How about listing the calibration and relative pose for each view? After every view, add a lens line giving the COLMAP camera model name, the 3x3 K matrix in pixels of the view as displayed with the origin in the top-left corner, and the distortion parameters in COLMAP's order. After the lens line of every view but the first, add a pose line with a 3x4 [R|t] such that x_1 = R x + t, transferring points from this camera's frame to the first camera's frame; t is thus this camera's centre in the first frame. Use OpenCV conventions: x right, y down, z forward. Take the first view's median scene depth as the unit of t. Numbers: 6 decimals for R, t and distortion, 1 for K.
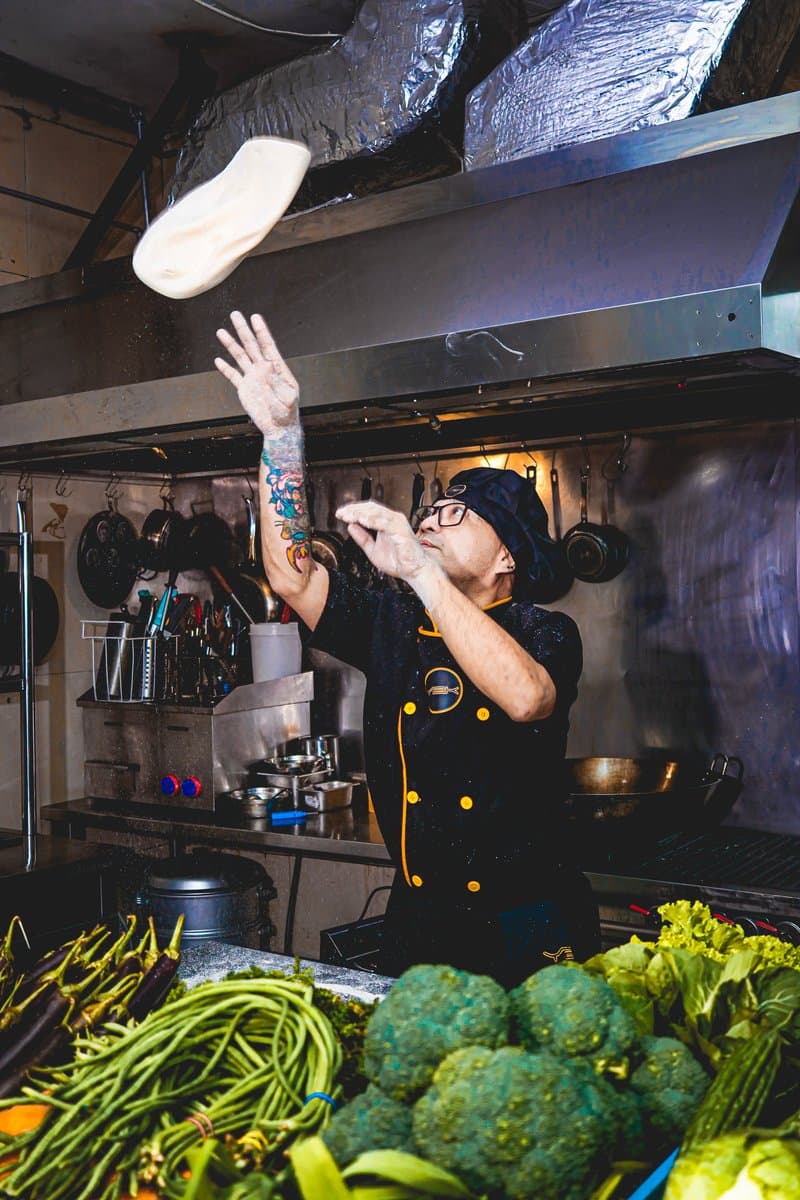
lens RADIAL K [[1290.7, 0, 395.7], [0, 1290.7, 546.4], [0, 0, 1]] dist [-0.092908, 0.200808]
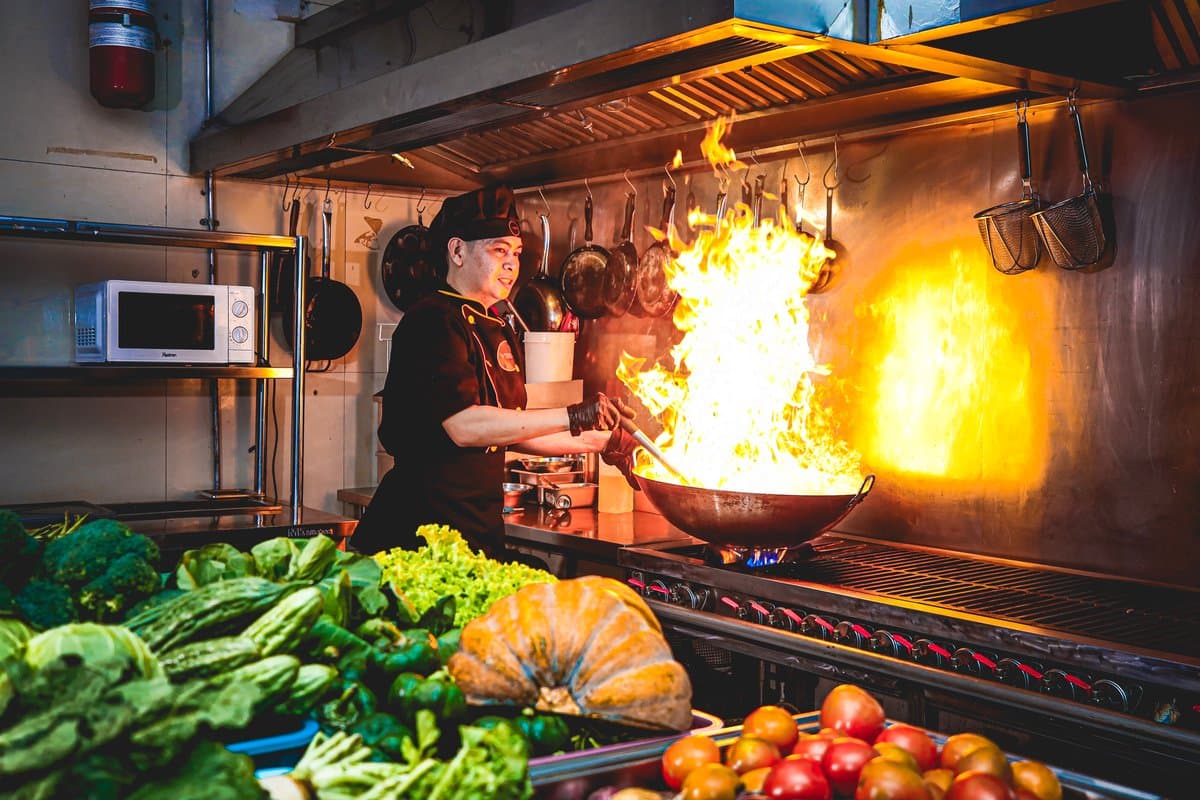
lens RADIAL K [[1290.7, 0, 668.4], [0, 1290.7, 401.4], [0, 0, 1]] dist [-0.092908, 0.200808]
pose [[0.958870, 0.045916, -0.280108, 0.311315], [-0.028418, 0.997400, 0.066218, 0.045895], [0.282421, -0.055534, 0.957682, 0.020591]]
